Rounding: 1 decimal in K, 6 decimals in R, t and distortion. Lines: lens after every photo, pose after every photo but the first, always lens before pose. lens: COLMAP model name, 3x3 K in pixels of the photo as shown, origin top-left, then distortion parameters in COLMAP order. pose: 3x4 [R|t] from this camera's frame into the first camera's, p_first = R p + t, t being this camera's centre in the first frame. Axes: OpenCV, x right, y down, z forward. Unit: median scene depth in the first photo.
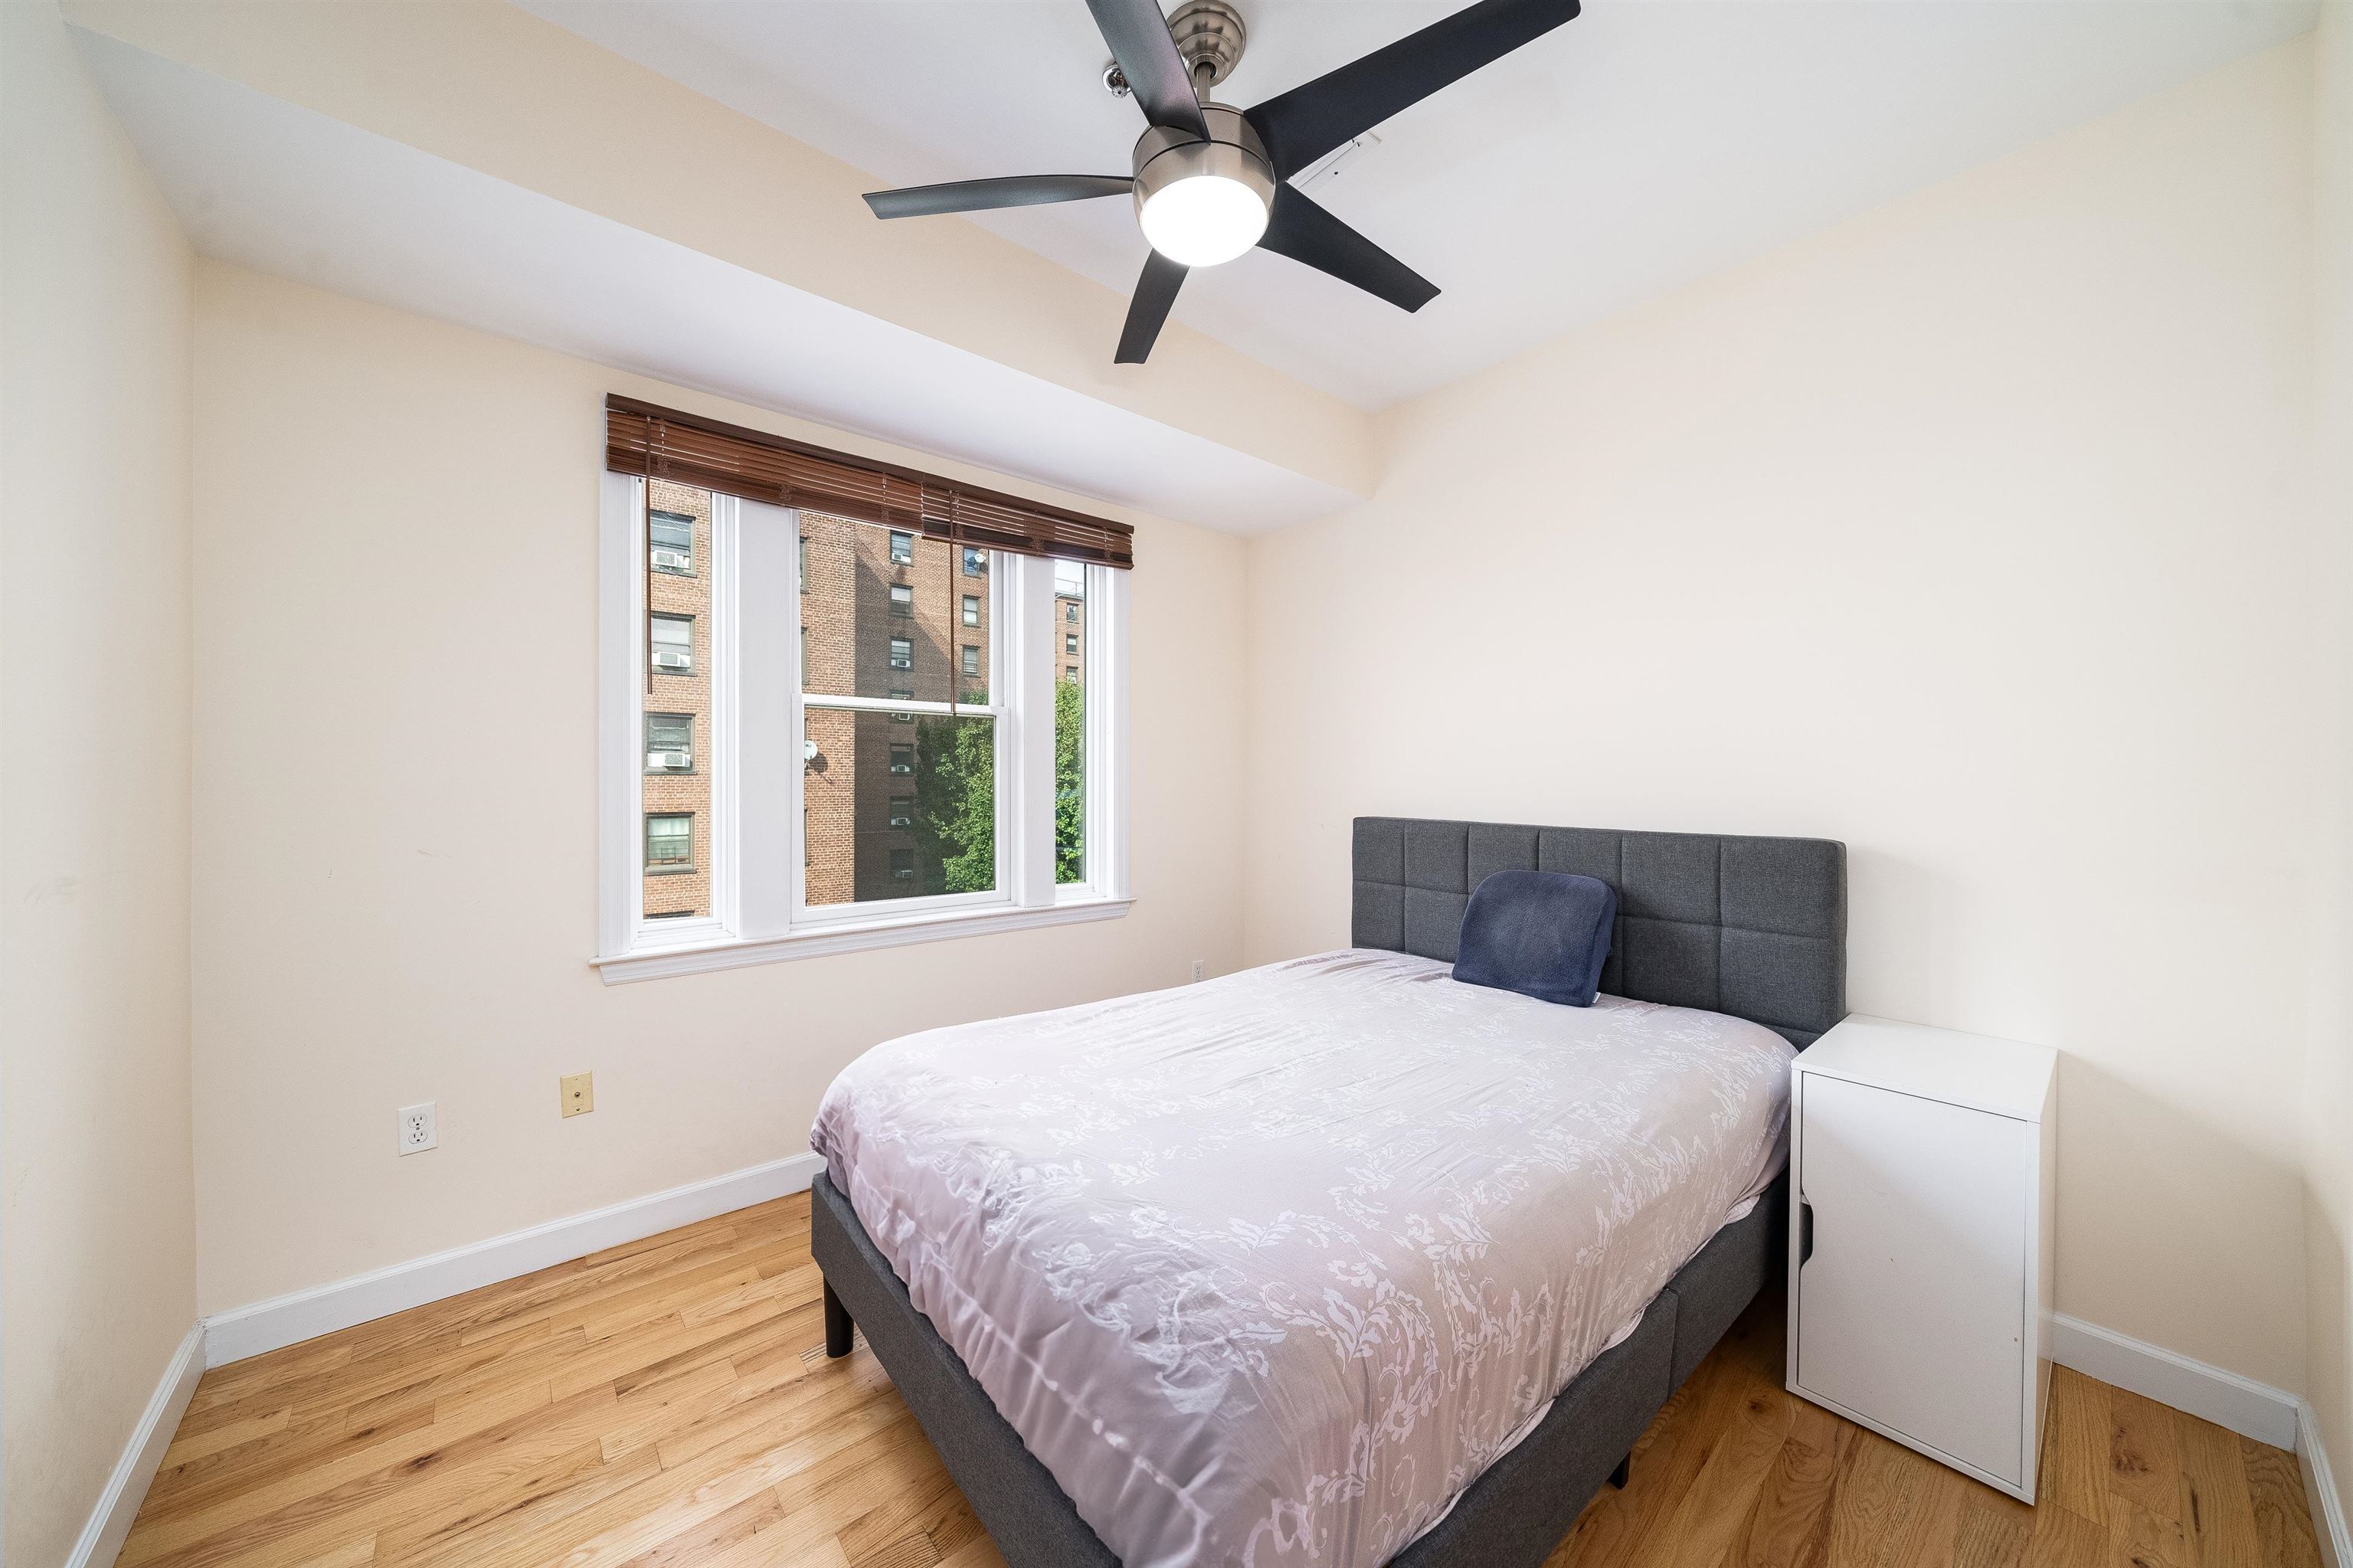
lens RADIAL K [[805.9, 0, 1206.2], [0, 805.9, 778.7], [0, 0, 1]] dist [-0.003624, -0.000055]
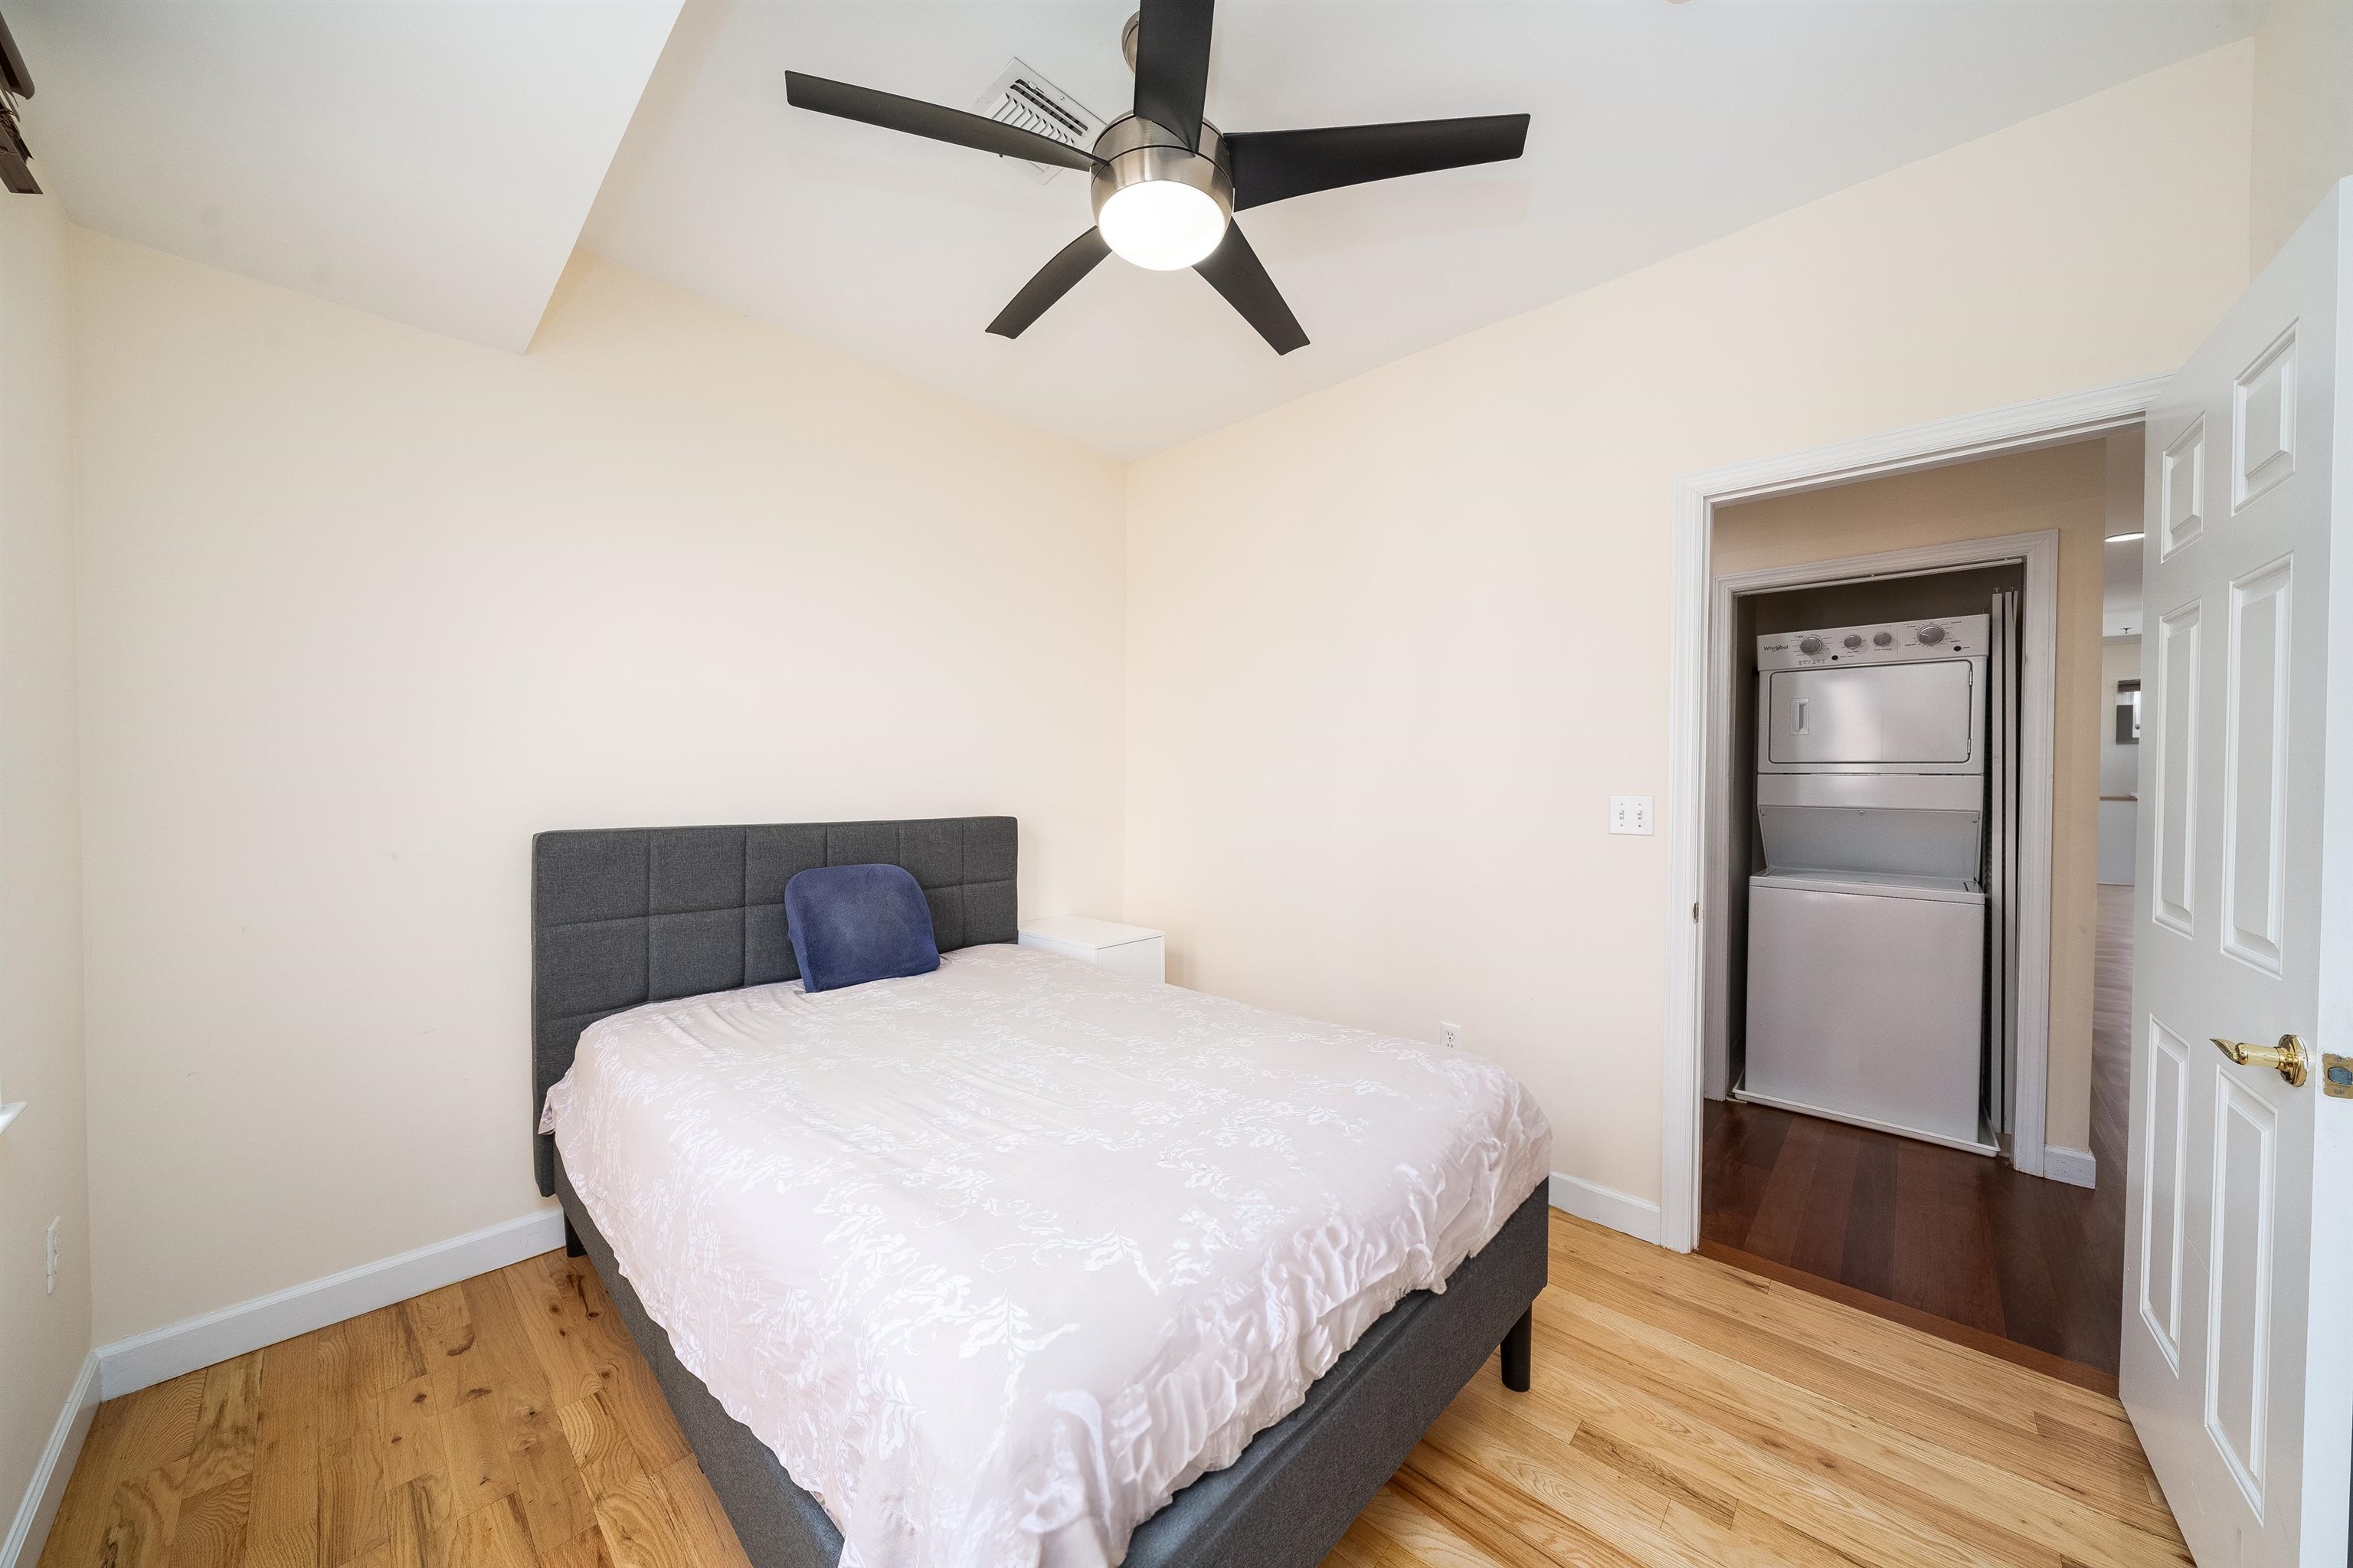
lens RADIAL K [[805.6, 0, 1141.0], [0, 805.6, 784.1], [0, 0, 1]] dist [-0.003970, -0.000213]
pose [[-0.070196, -0.016265, 0.997401, -0.683437], [-0.007304, 0.999849, 0.015791, -0.009840], [-0.997507, -0.006176, -0.070304, 0.729793]]
